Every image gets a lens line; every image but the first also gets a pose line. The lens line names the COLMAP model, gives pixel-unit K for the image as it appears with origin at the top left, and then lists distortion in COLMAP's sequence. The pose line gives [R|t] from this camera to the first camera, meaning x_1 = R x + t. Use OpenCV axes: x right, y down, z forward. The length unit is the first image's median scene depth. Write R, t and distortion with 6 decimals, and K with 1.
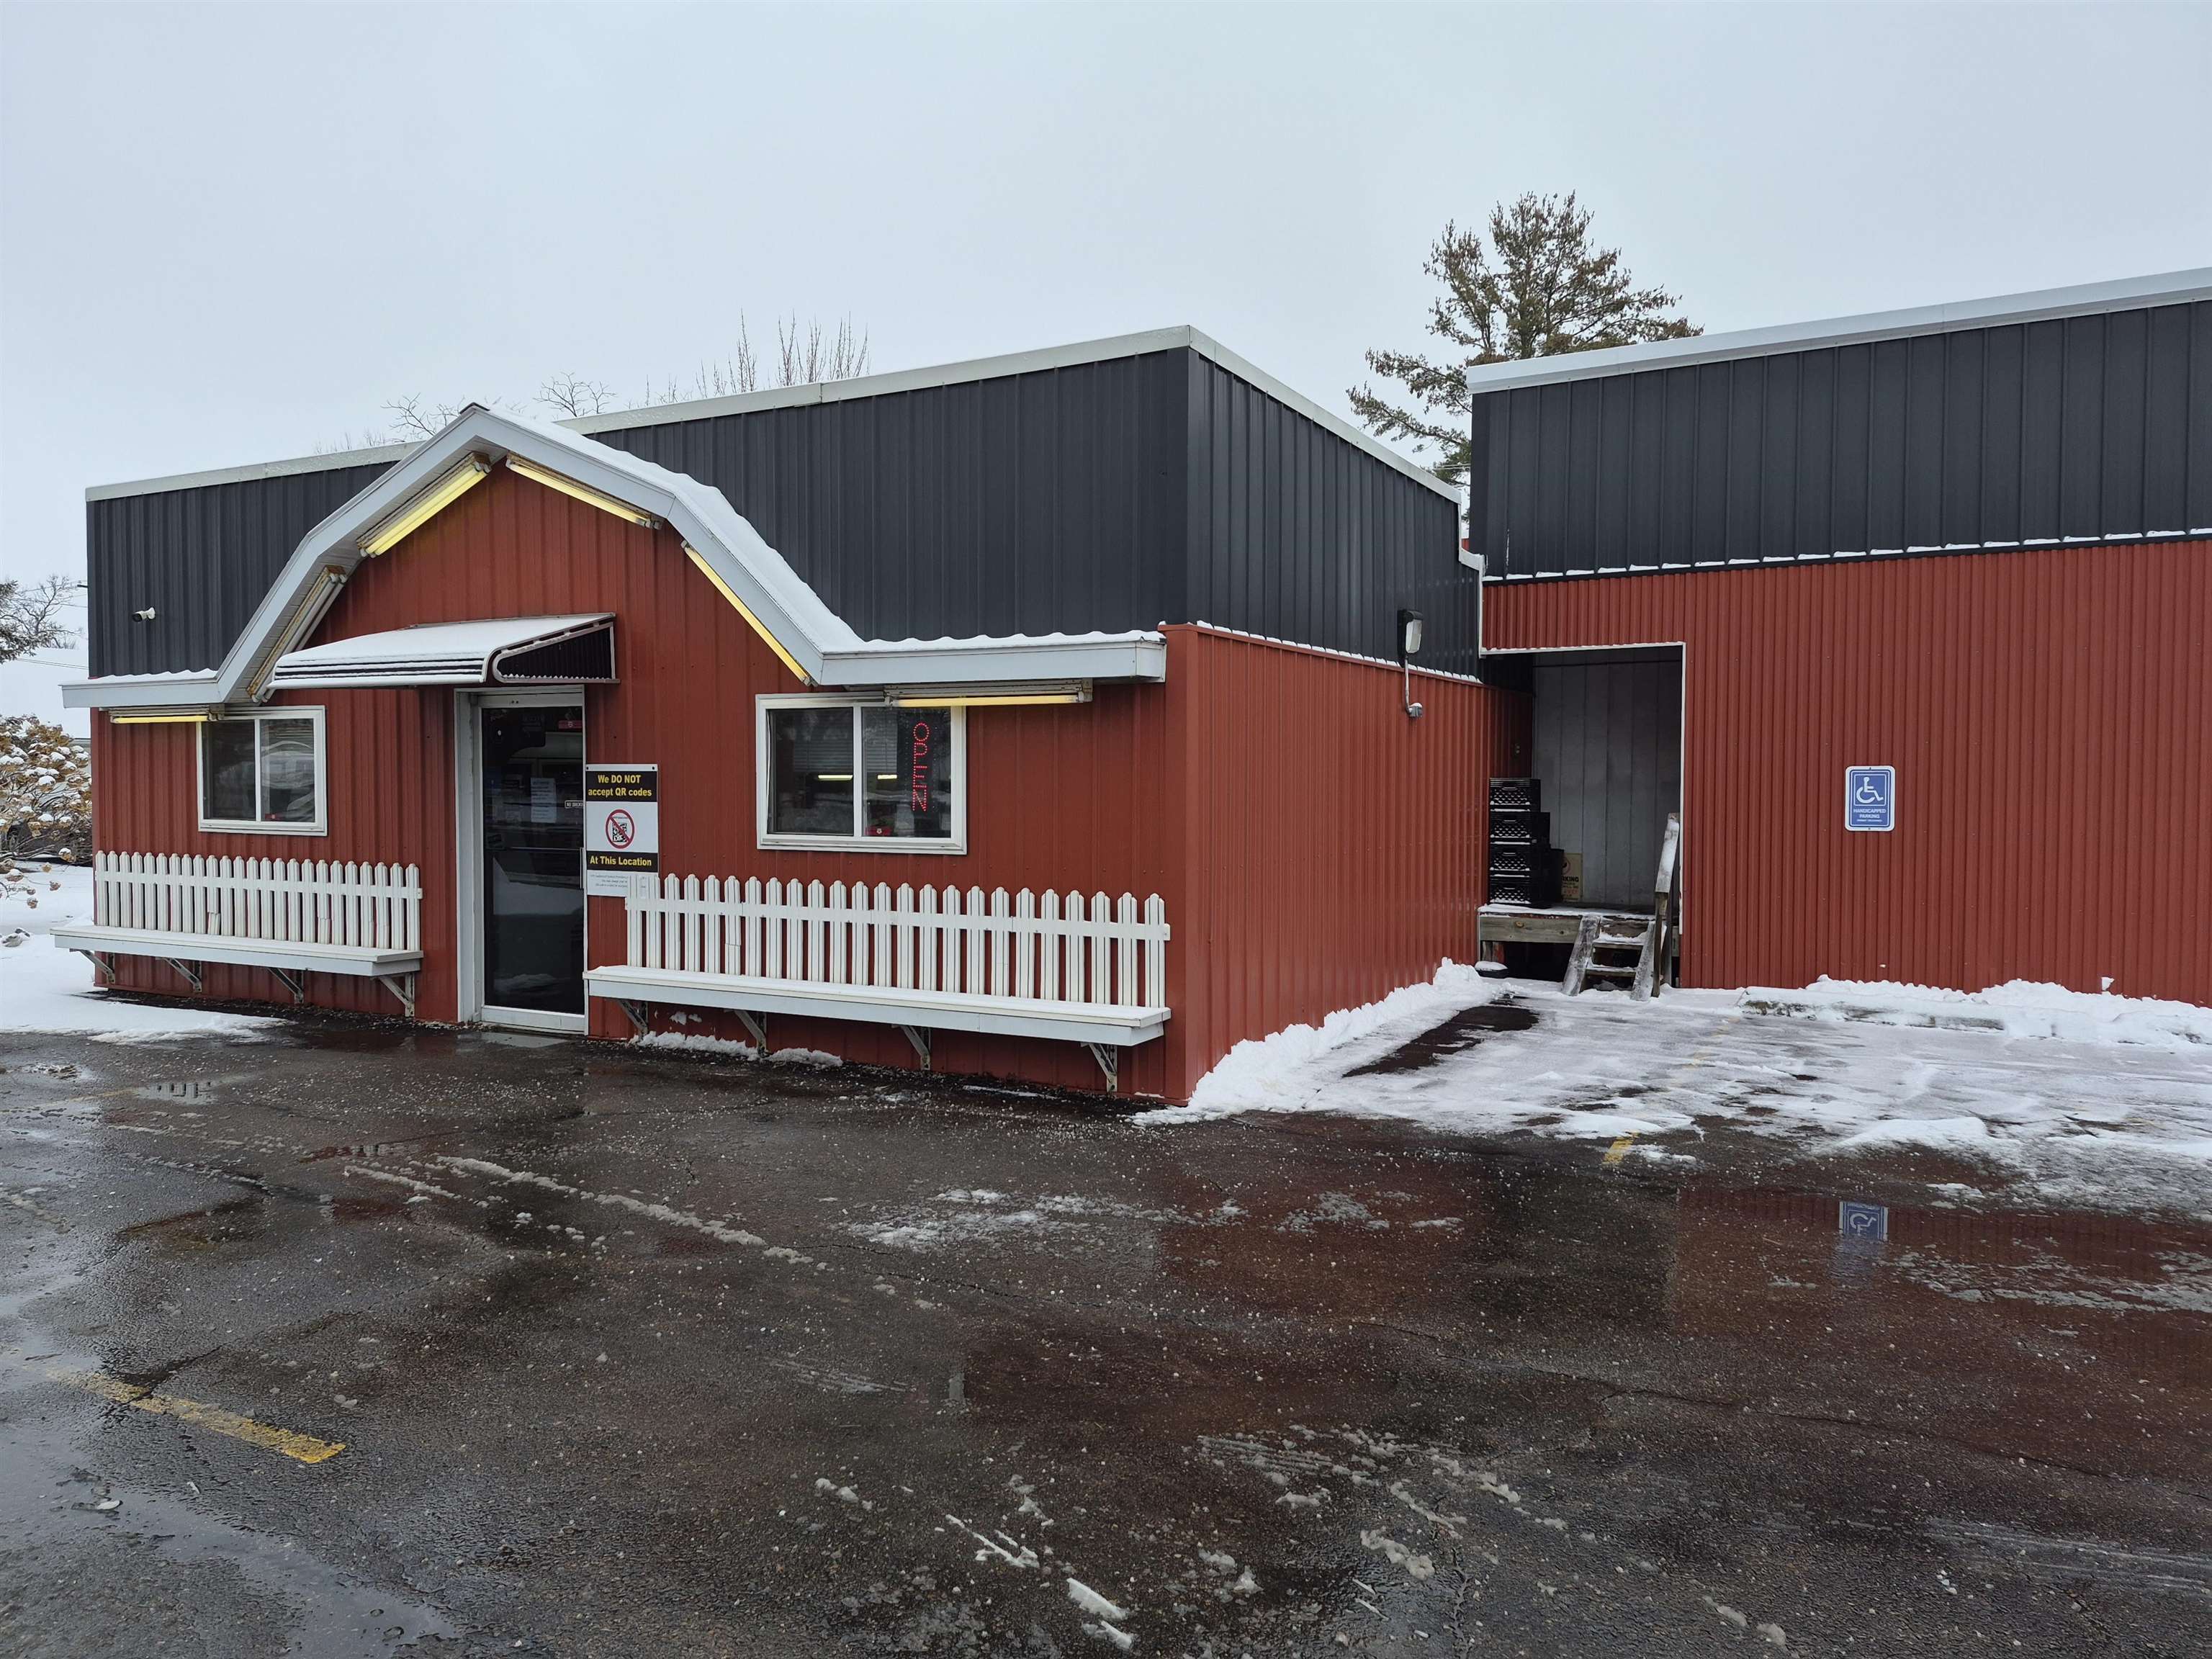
lens RADIAL K [[1510.3, 0, 1109.6], [0, 1510.3, 834.1], [0, 0, 1]] dist [0.109608, -0.091193]
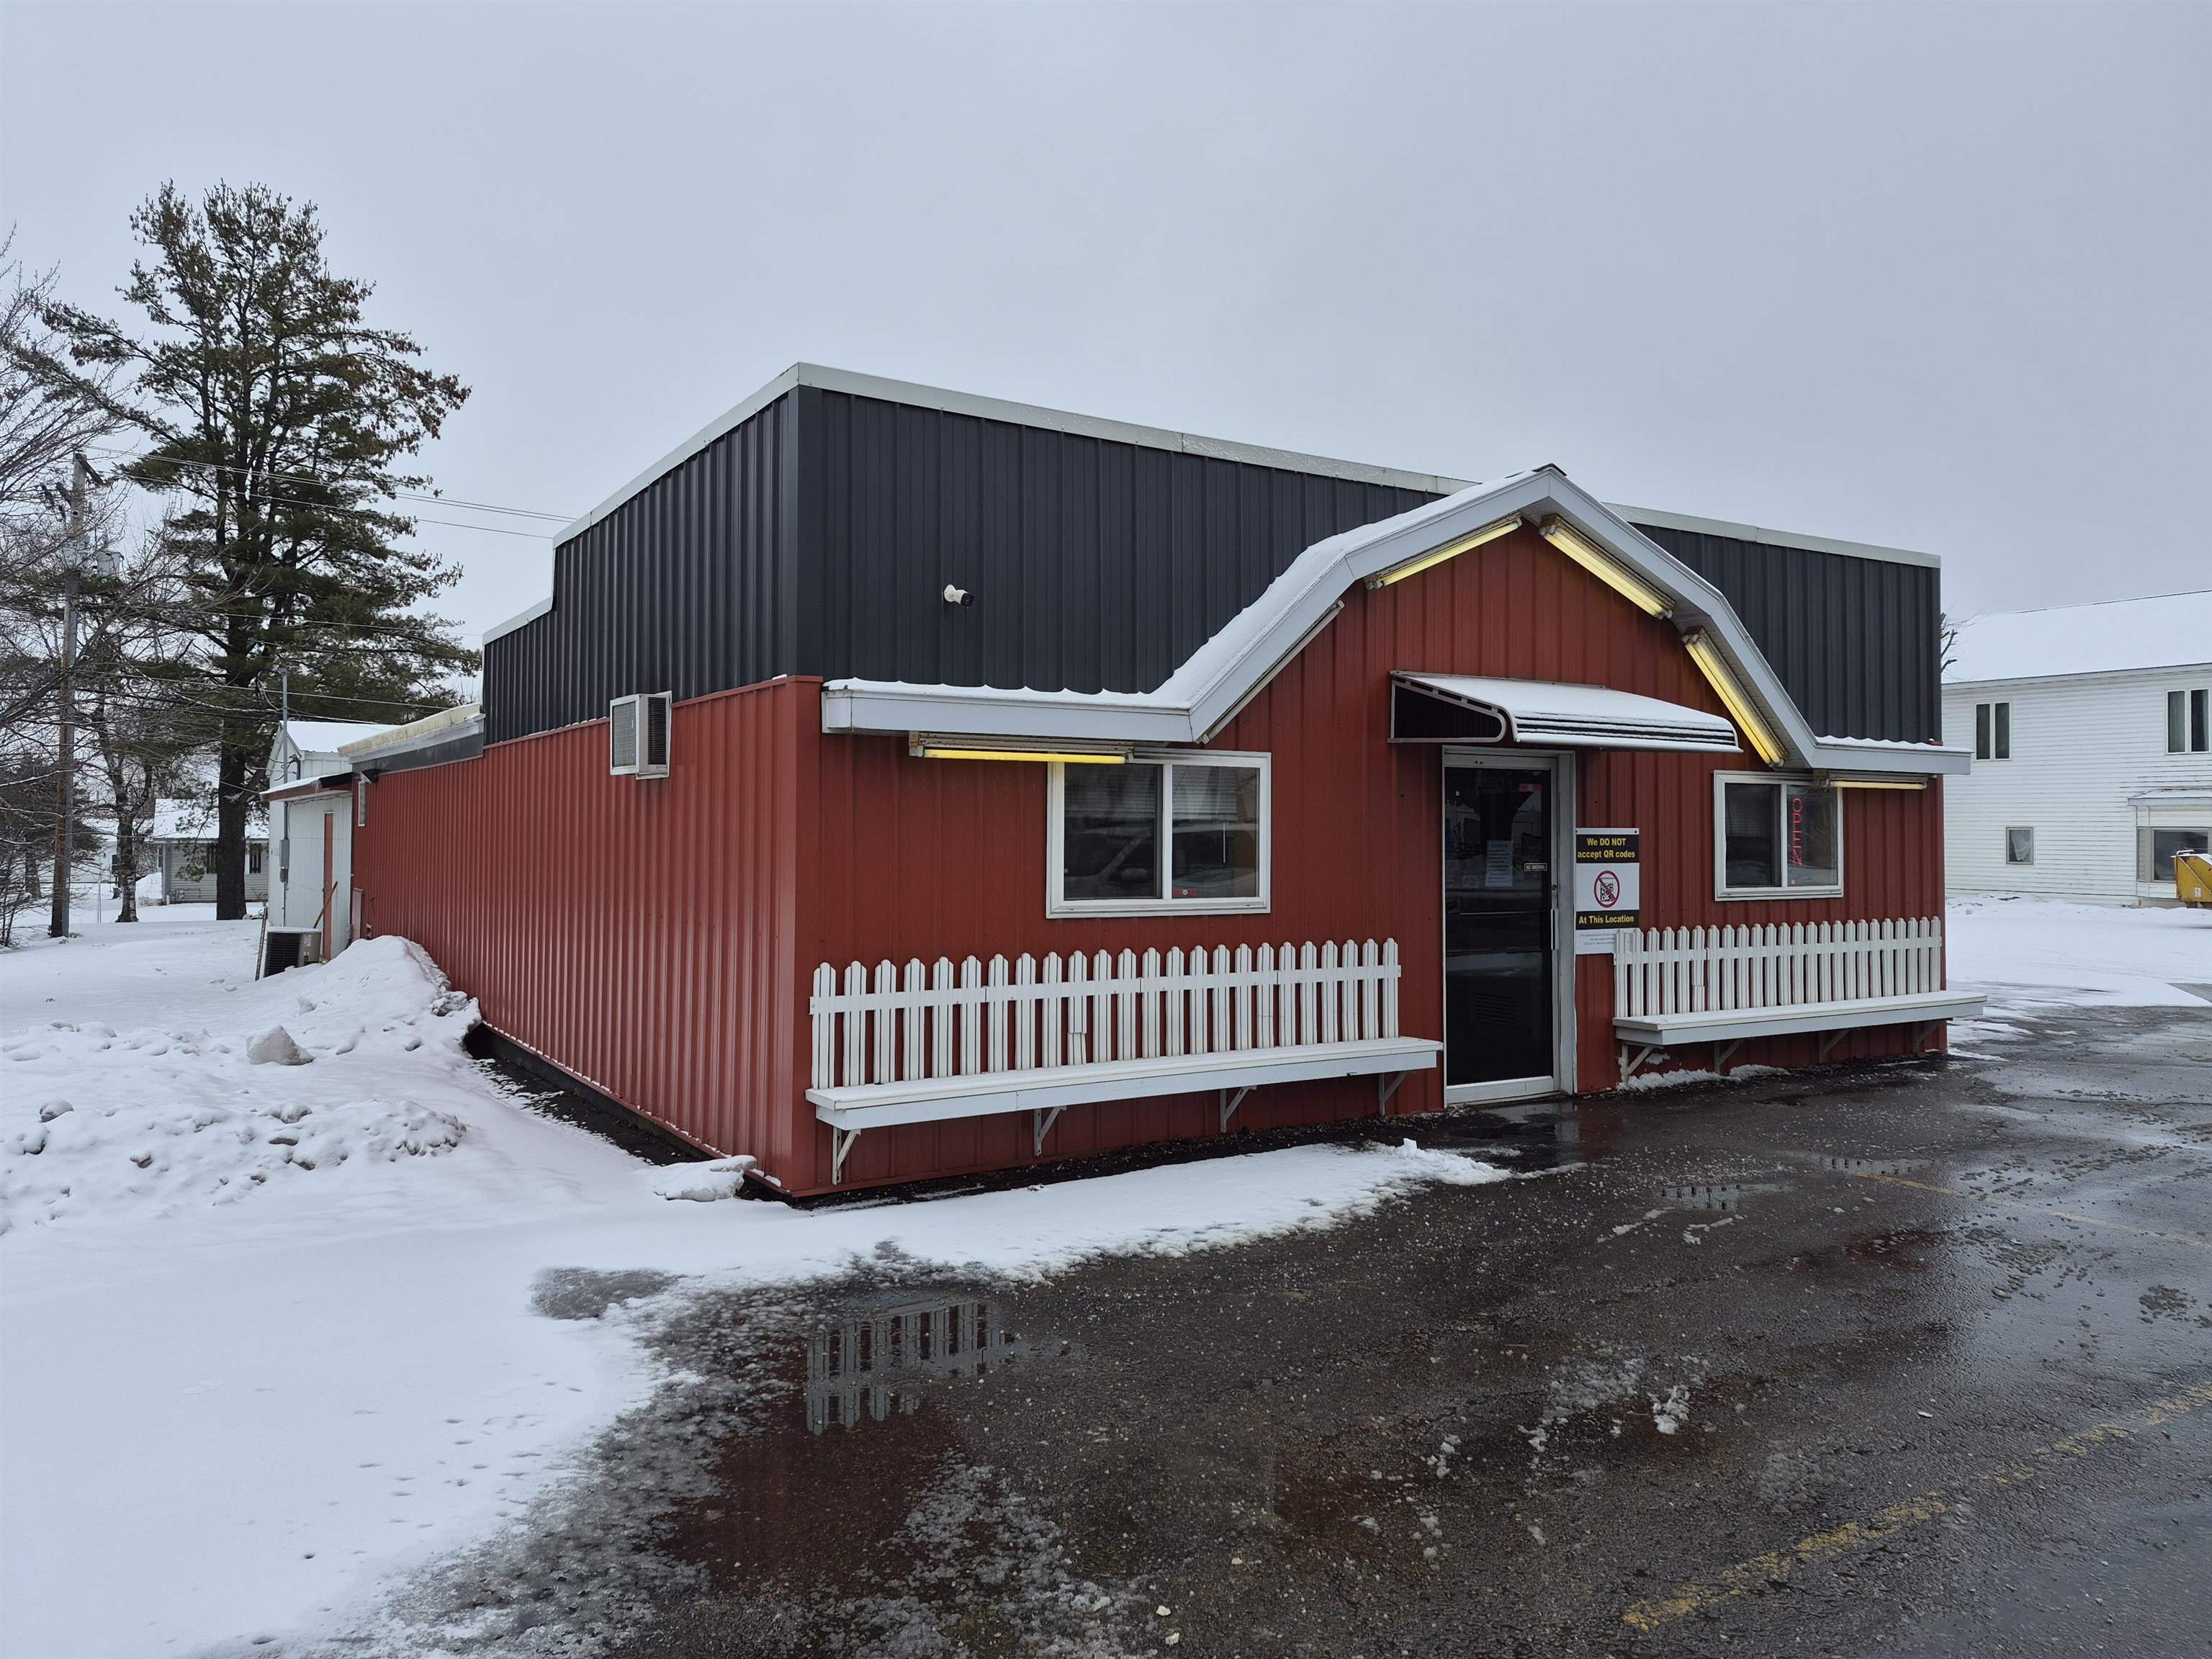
lens RADIAL K [[1524.4, 0, 1109.5], [0, 1524.4, 810.2], [0, 0, 1]] dist [0.098617, -0.104176]
pose [[0.492352, 0.015991, 0.870249, -1.298036], [0.030646, 0.998893, -0.035693, -0.027860], [-0.869856, 0.044243, 0.491317, 0.706553]]
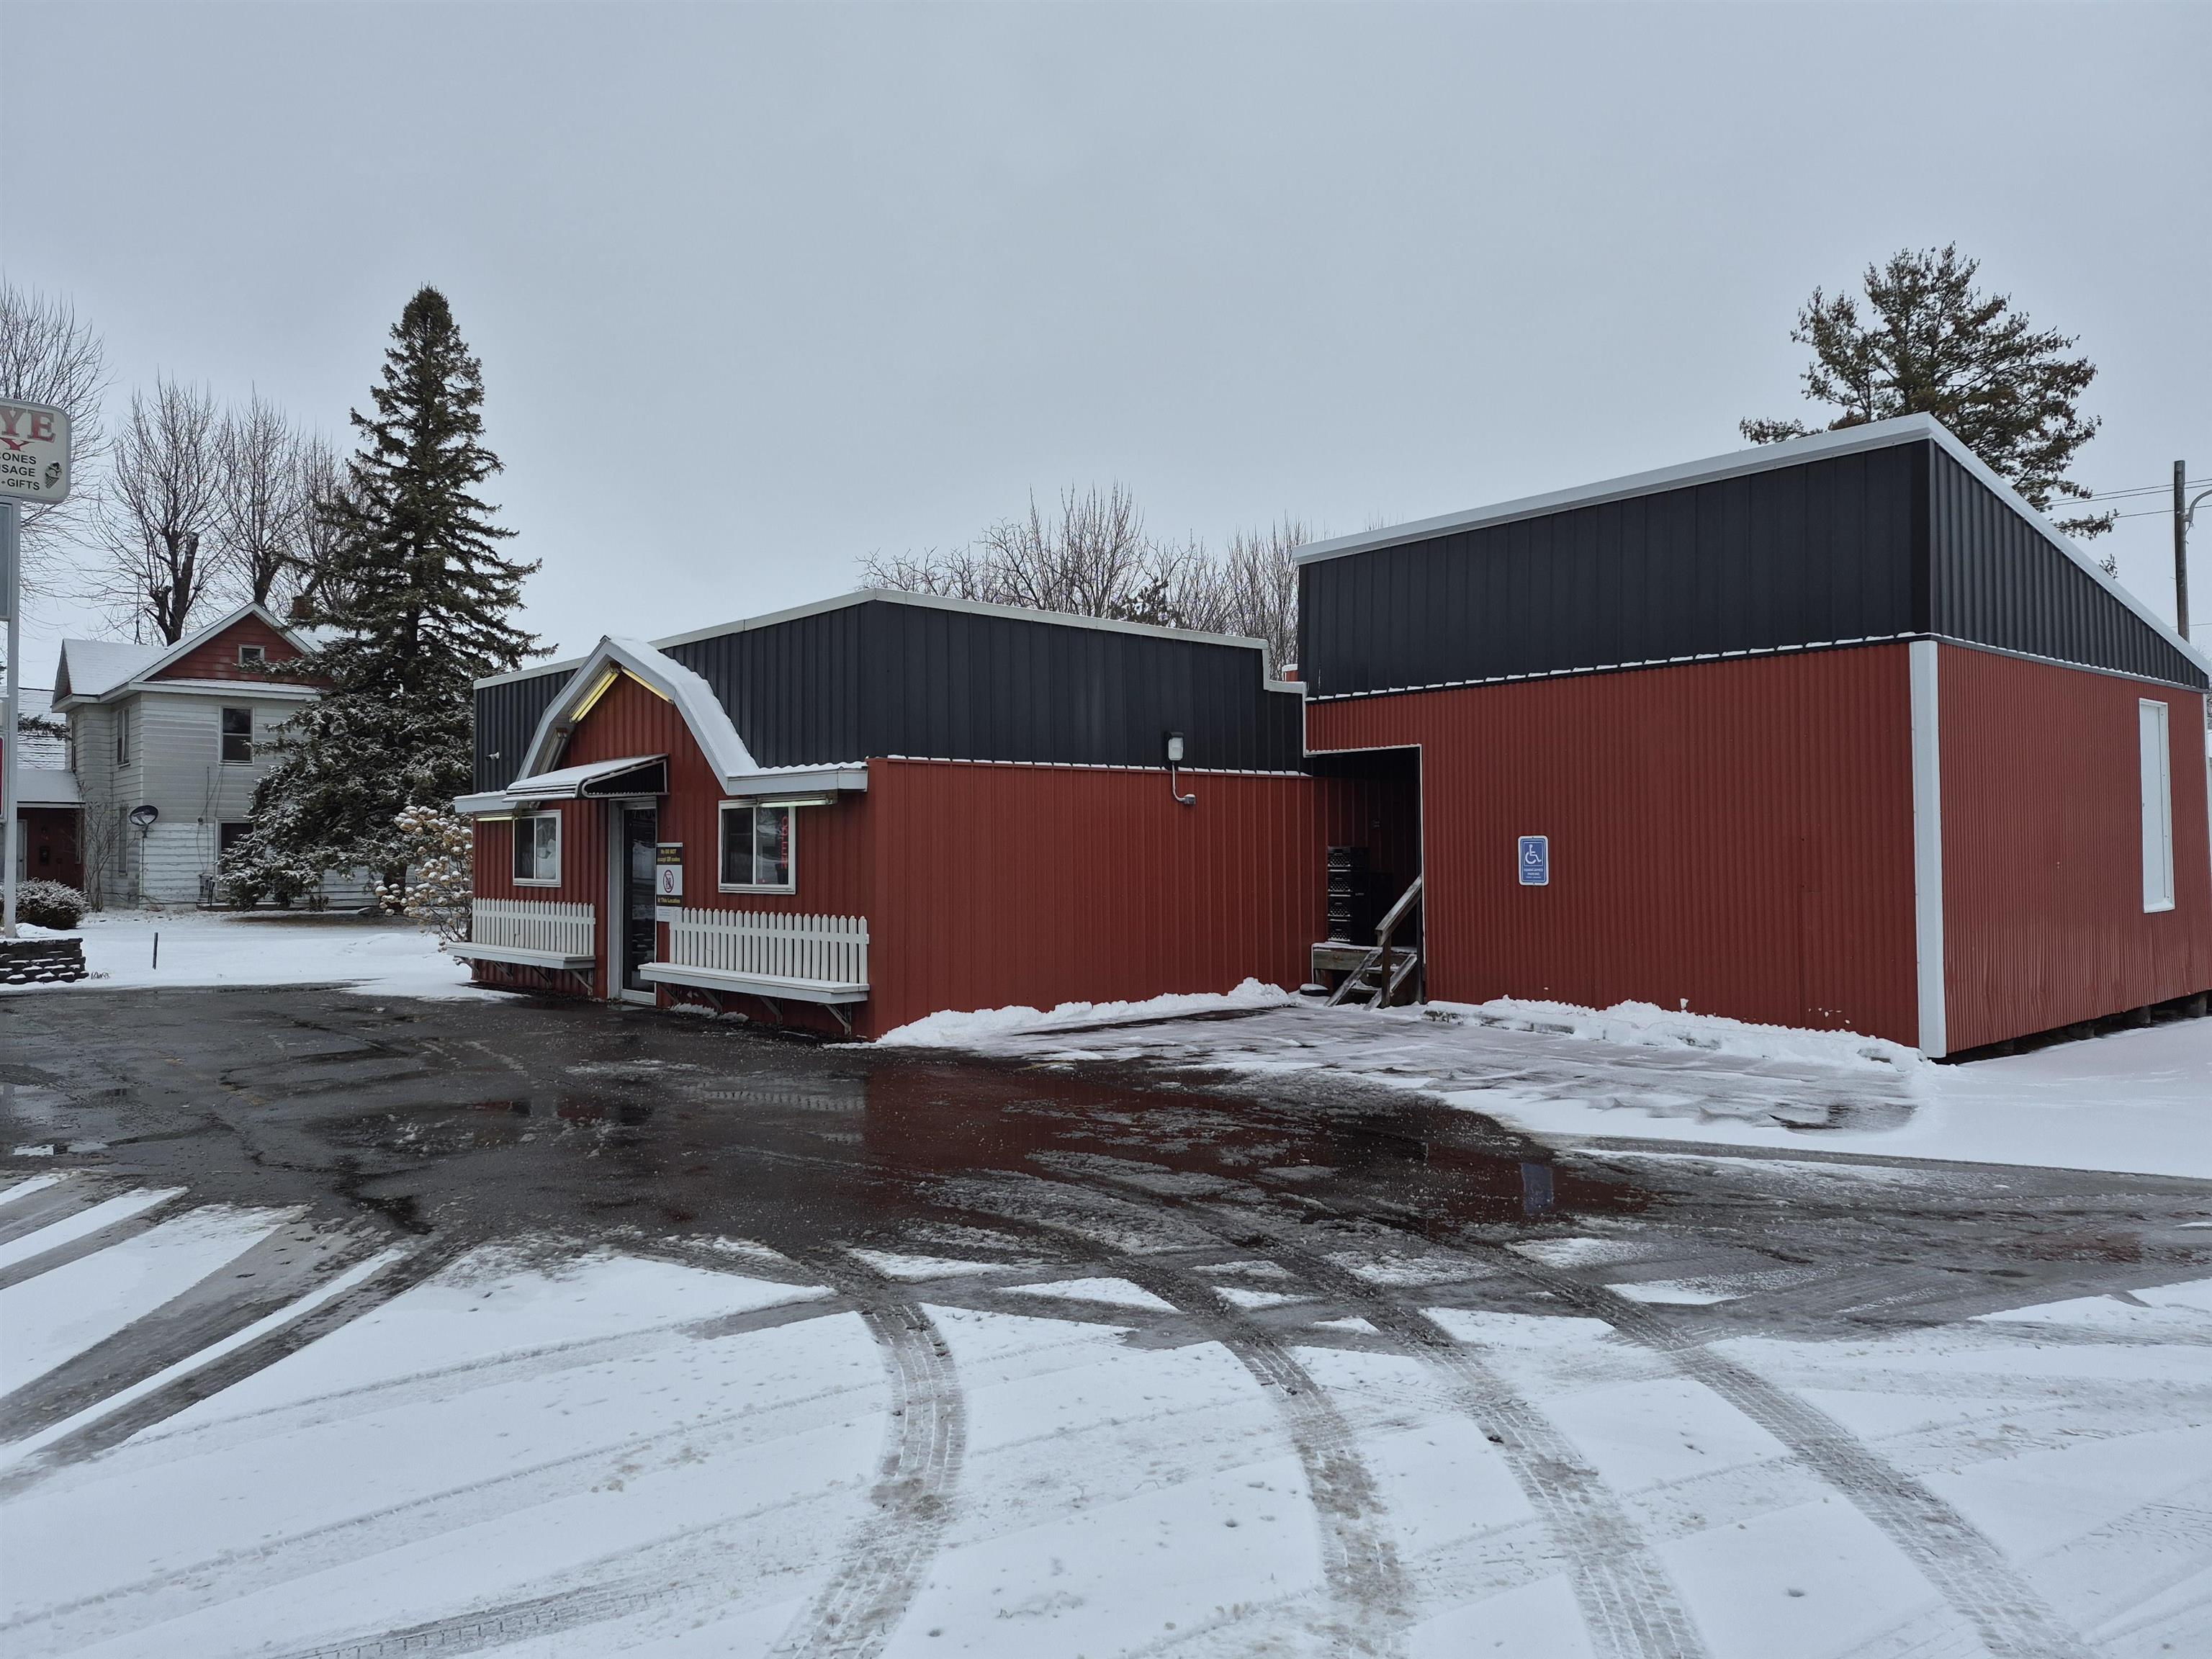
lens RADIAL K [[1524.4, 0, 1109.5], [0, 1524.4, 810.2], [0, 0, 1]] dist [0.098617, -0.104176]
pose [[0.938466, -0.016000, -0.345002, 0.658273], [-0.006093, 0.998004, -0.062859, 0.020162], [0.345319, 0.061094, 0.936495, -0.384944]]
